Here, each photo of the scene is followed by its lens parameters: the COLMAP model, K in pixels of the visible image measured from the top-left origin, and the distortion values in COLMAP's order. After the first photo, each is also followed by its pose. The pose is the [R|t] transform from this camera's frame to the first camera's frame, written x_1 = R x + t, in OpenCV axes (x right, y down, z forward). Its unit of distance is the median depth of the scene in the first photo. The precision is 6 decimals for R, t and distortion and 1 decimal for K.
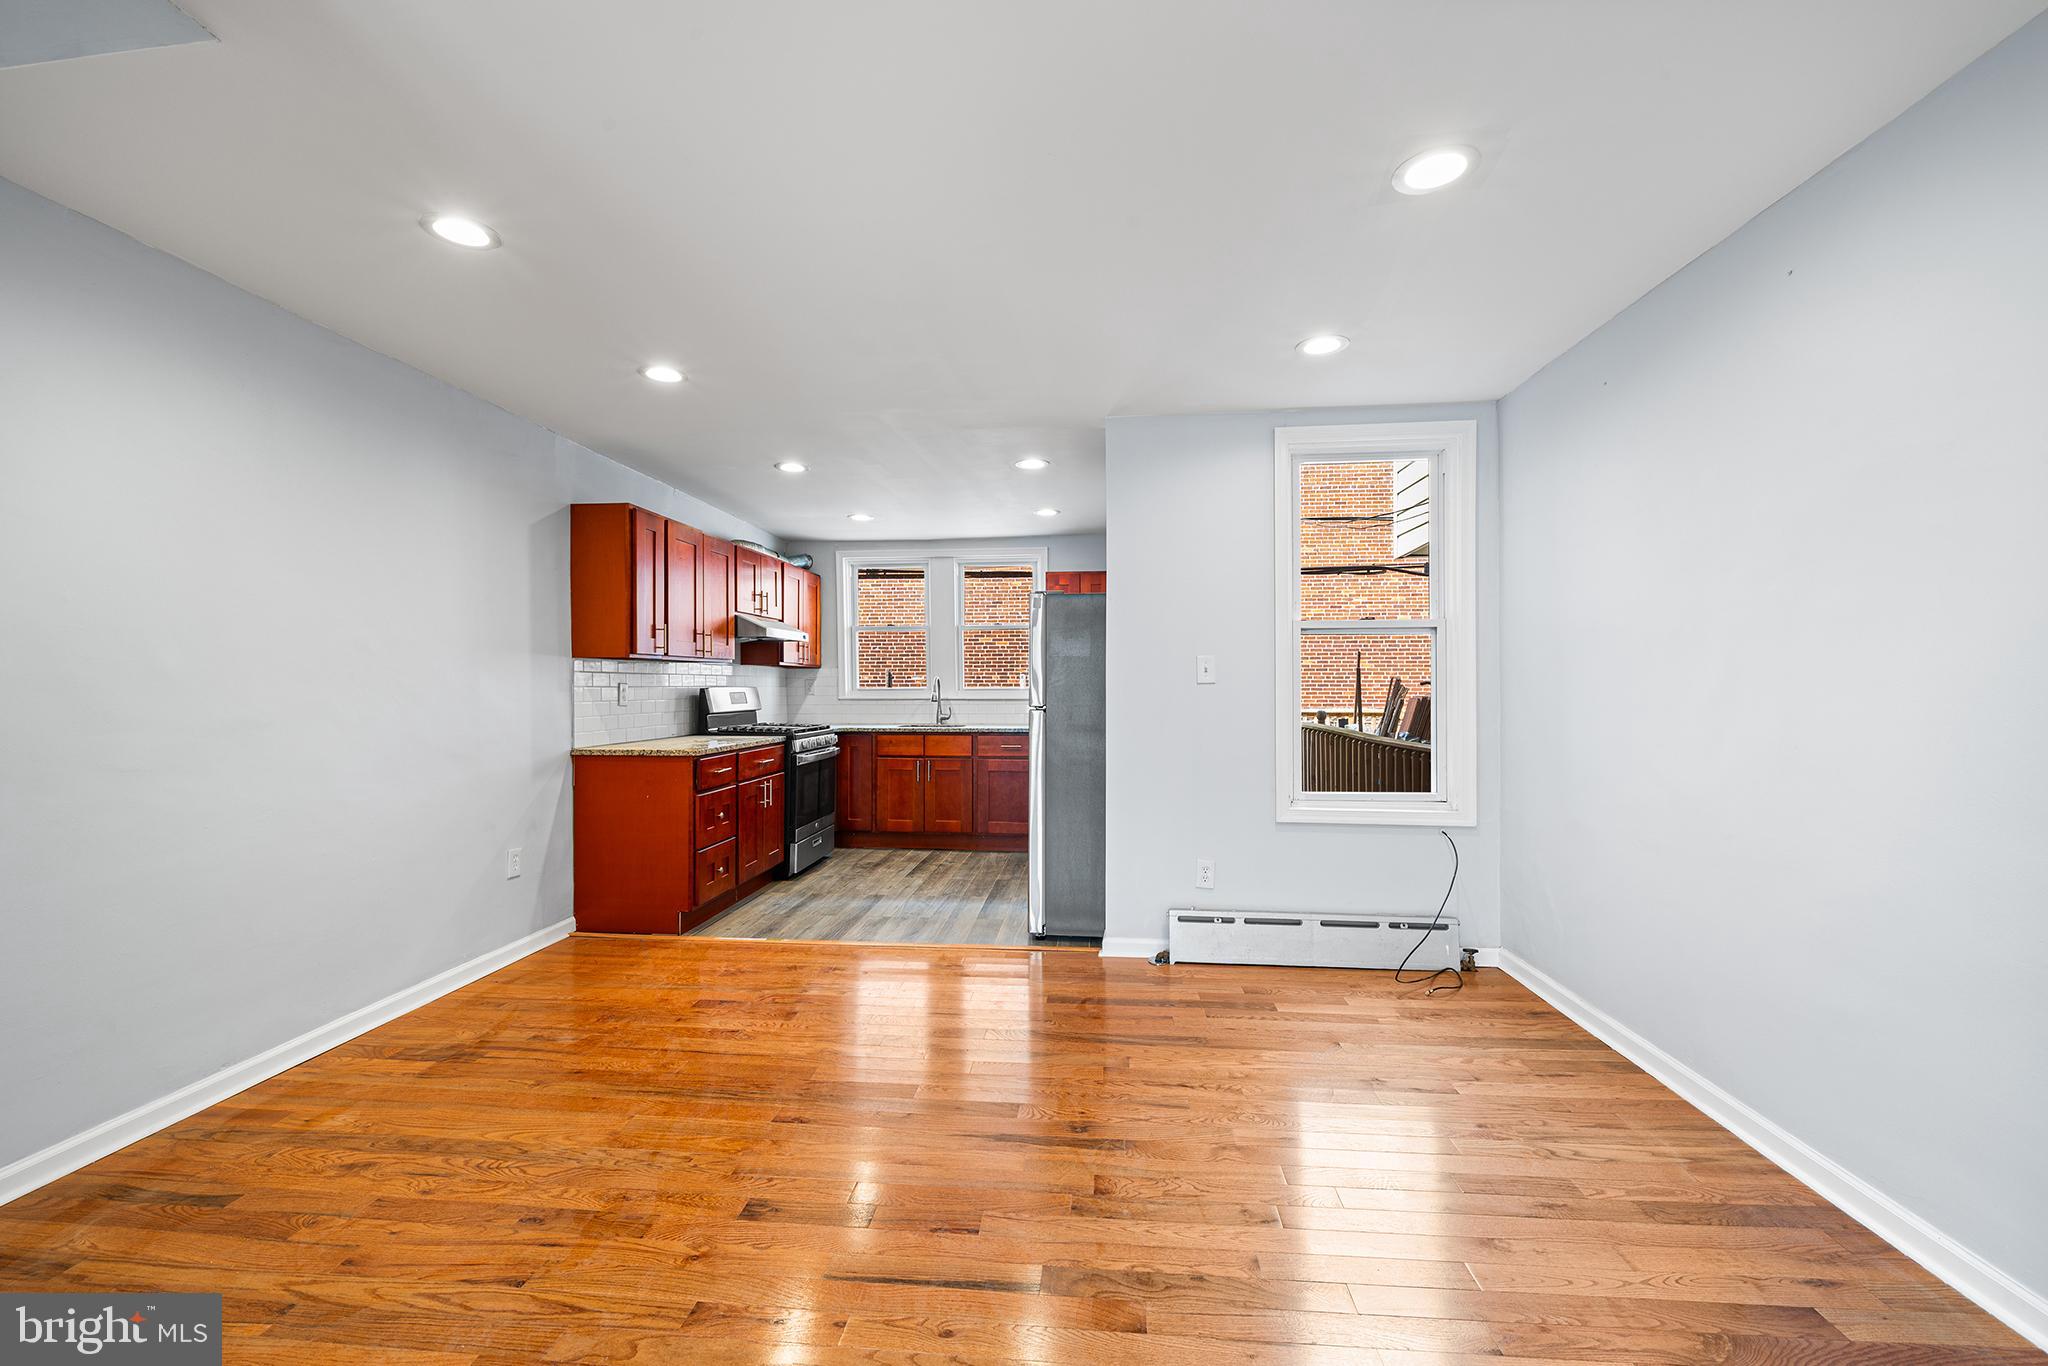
lens RADIAL K [[832.0, 0, 1024.9], [0, 832.0, 672.0], [0, 0, 1]] dist [0.000204, 0.000031]
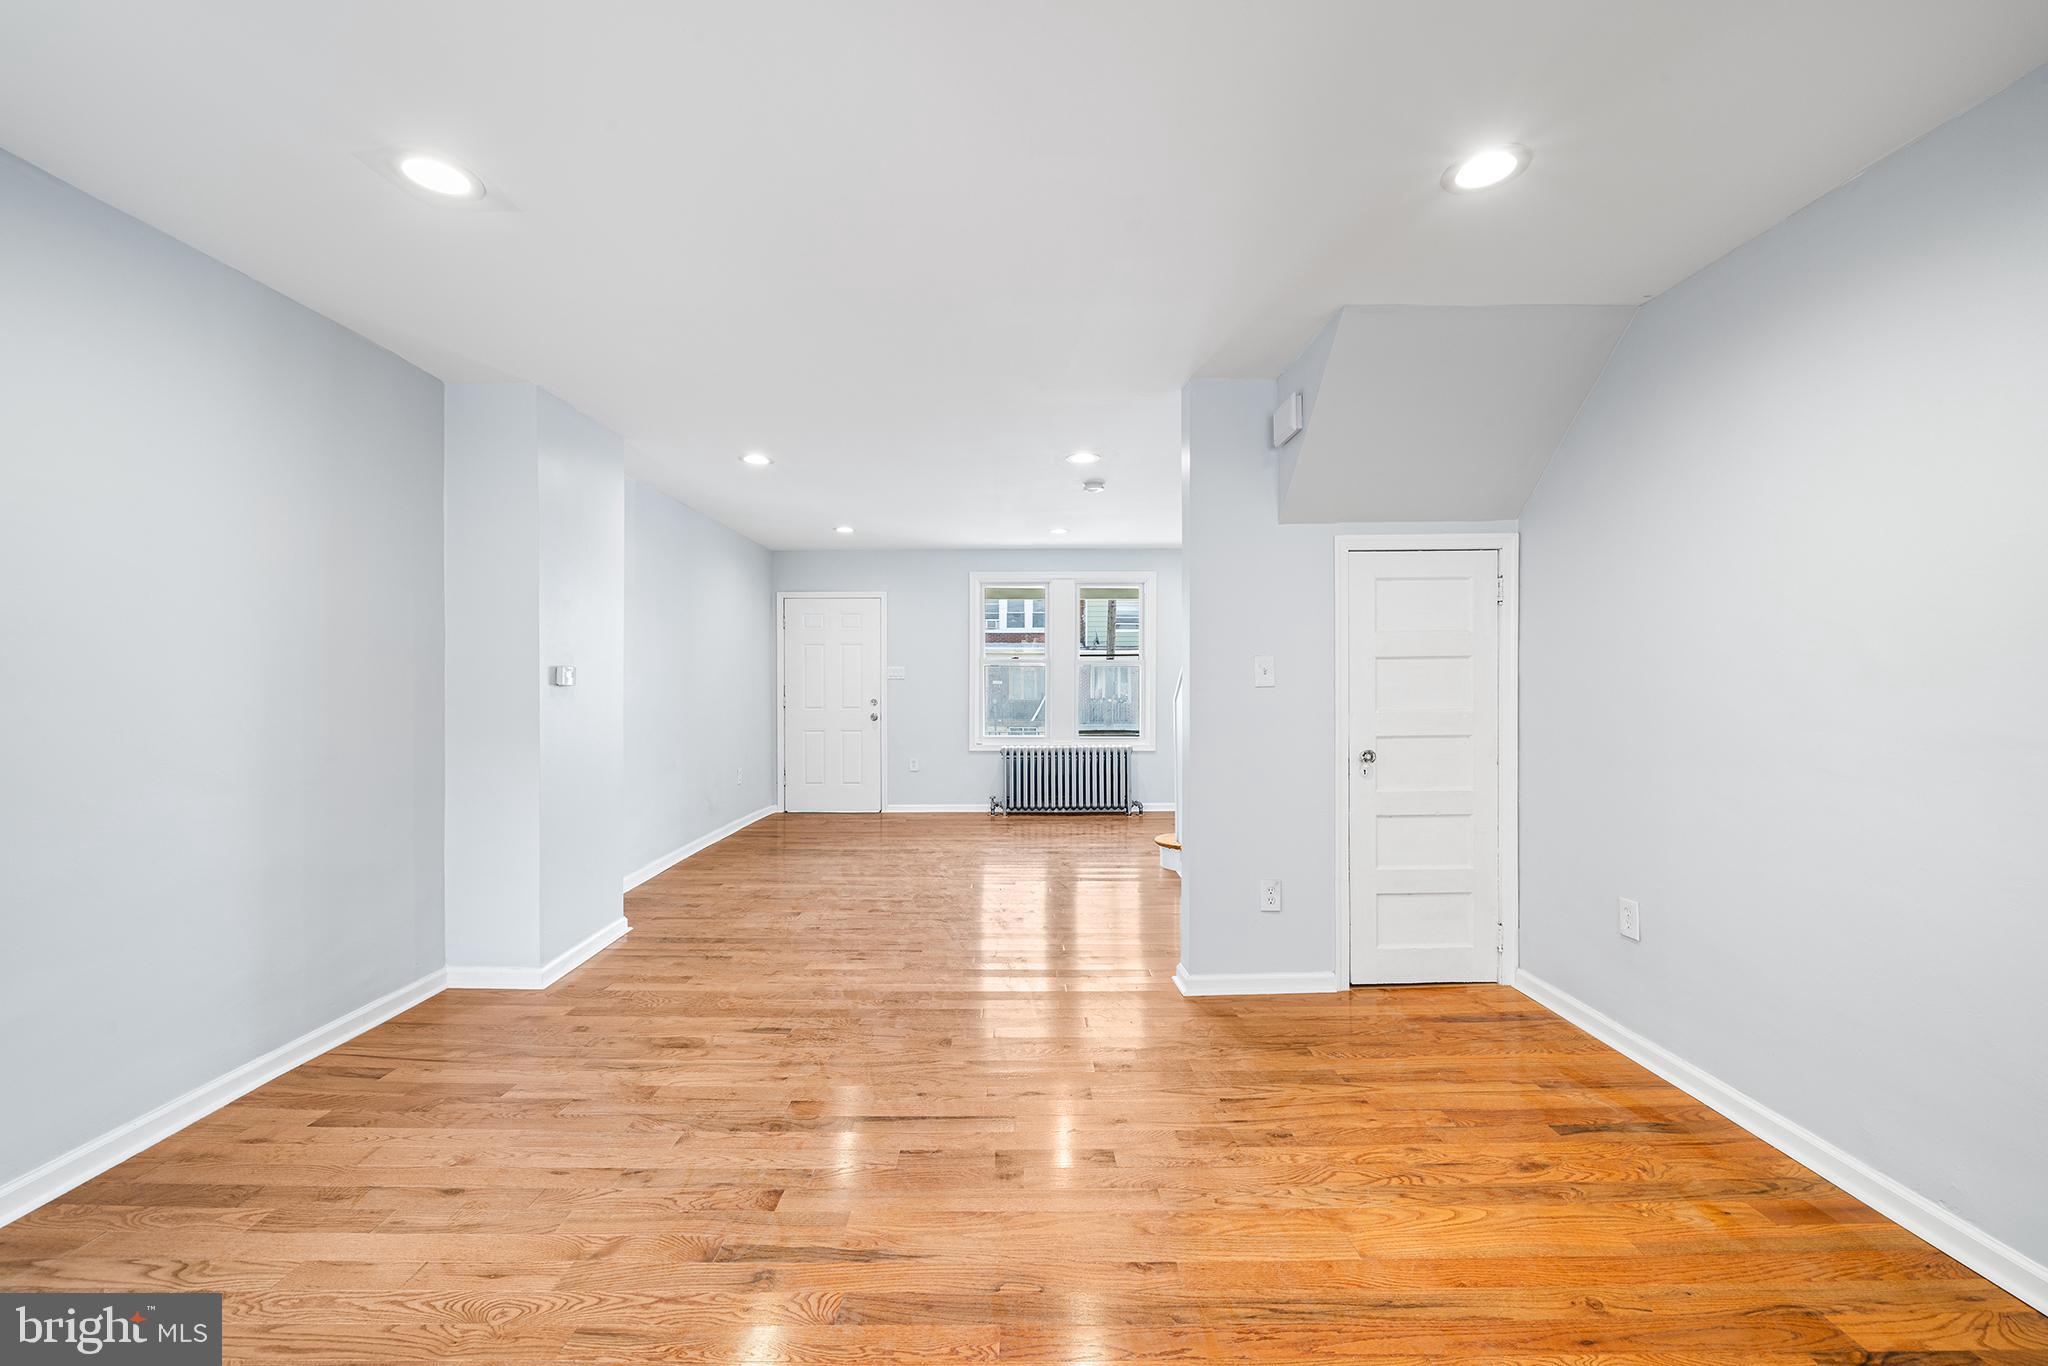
lens RADIAL K [[788.9, 0, 1024.0], [0, 788.9, 683.0], [0, 0, 1]] dist [0.000497, 0.000029]
pose [[-0.995666, 0.004833, -0.092878, -0.050950], [0.005832, 0.999928, -0.010489, 0.010538], [0.092821, -0.010986, -0.995622, 0.838131]]
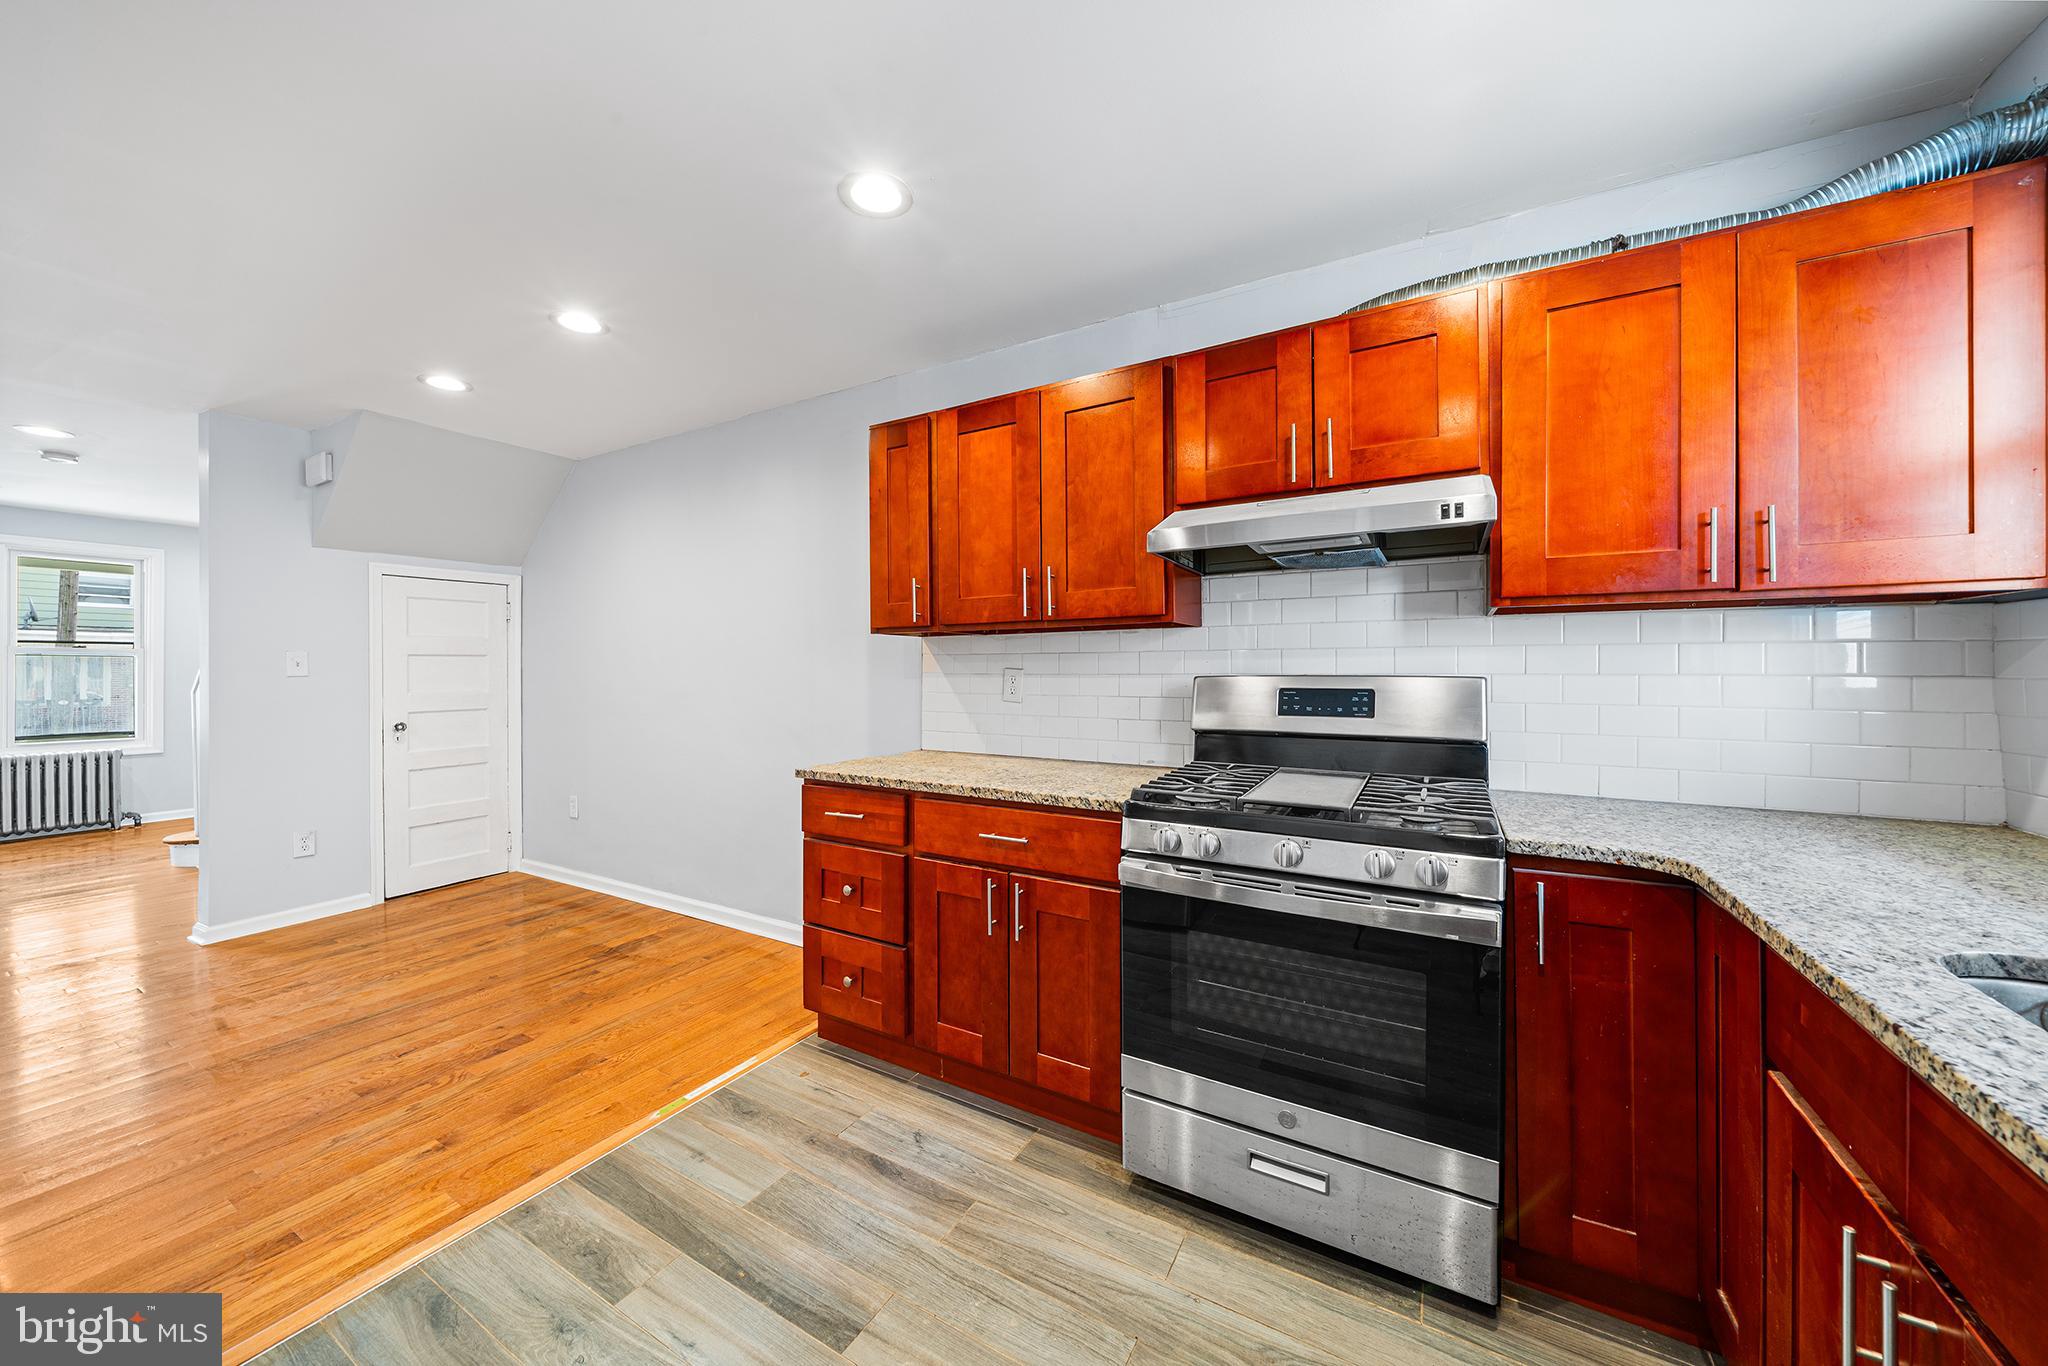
lens RADIAL K [[727.3, 0, 1017.8], [0, 727.3, 674.6], [0, 0, 1]] dist [-0.001129, -0.000197]
pose [[-0.430102, 0.005847, -0.902761, 0.045672], [0.015558, 0.999879, -0.000937, 0.018424], [0.902646, -0.014448, -0.430141, 1.197470]]
